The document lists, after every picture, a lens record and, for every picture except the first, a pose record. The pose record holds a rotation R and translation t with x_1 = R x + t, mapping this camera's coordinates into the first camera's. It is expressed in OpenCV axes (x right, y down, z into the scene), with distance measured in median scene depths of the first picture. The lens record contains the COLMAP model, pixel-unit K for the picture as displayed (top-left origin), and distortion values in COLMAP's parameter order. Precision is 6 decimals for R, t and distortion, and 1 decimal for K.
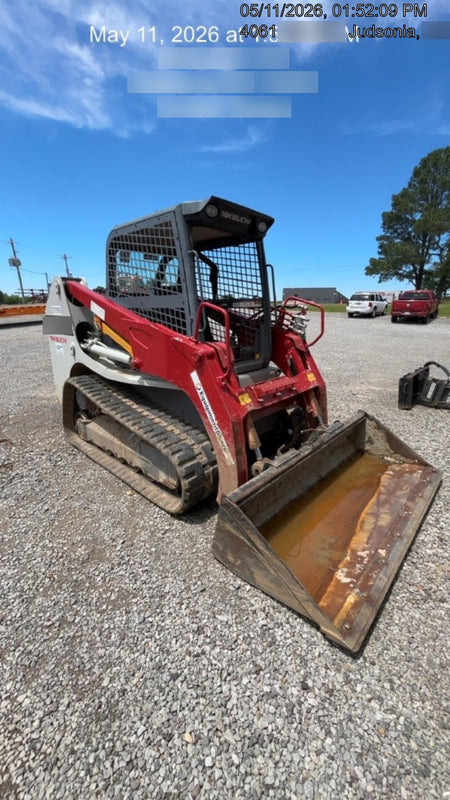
lens RADIAL K [[310.4, 0, 225.3], [0, 310.4, 396.9], [0, 0, 1]] dist [-0.001976, -0.000187]
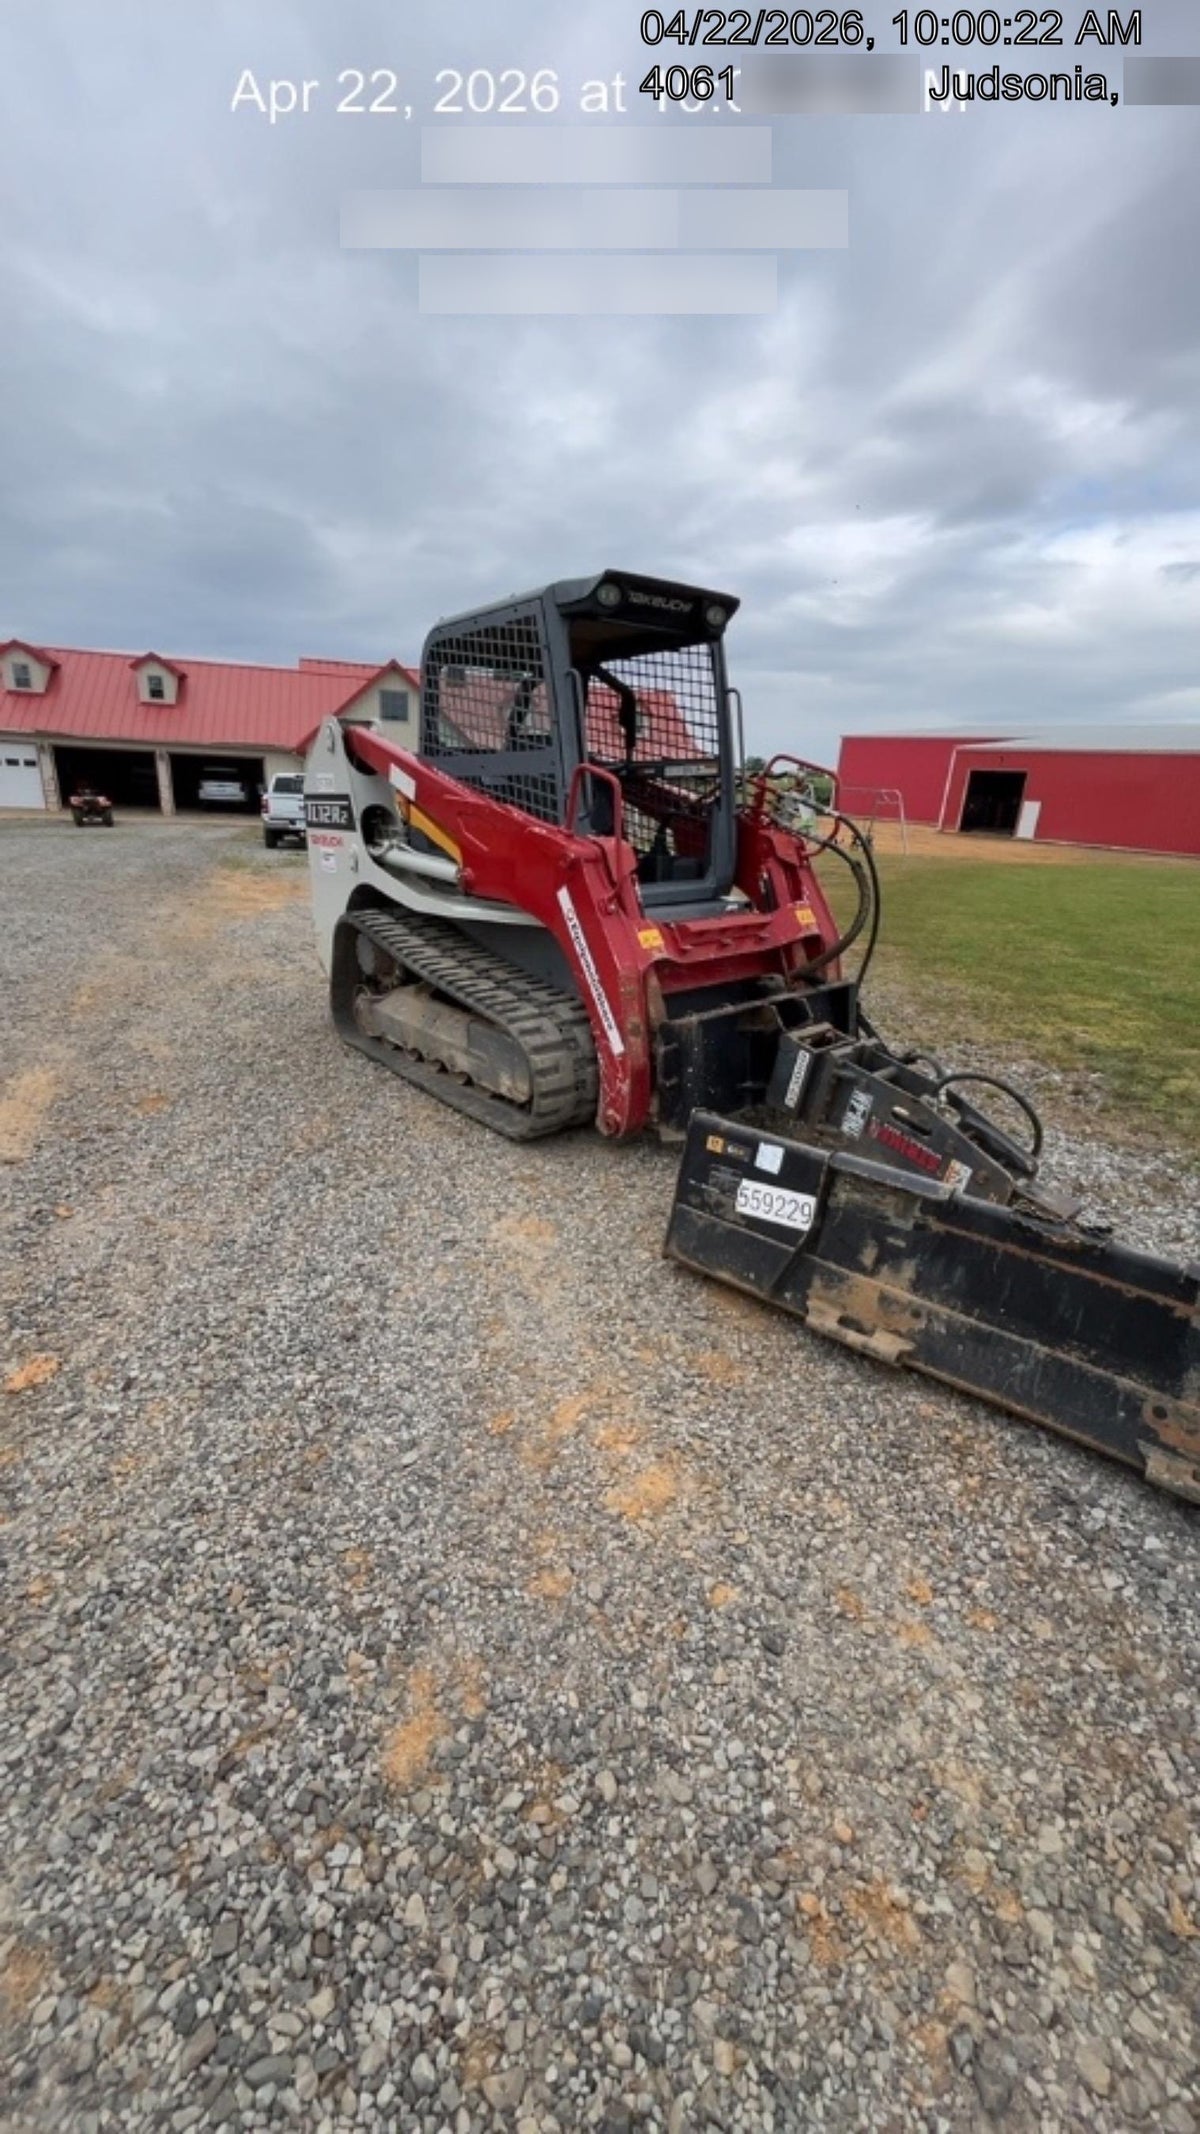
lens RADIAL K [[828.0, 0, 600.8], [0, 828.0, 1058.8], [0, 0, 1]] dist [-0.001976, -0.000187]
pose [[0.988796, 0.048035, -0.141334, 0.145440], [-0.043243, 0.998387, 0.036789, 0.126858], [0.142873, -0.030265, 0.989278, -0.362817]]
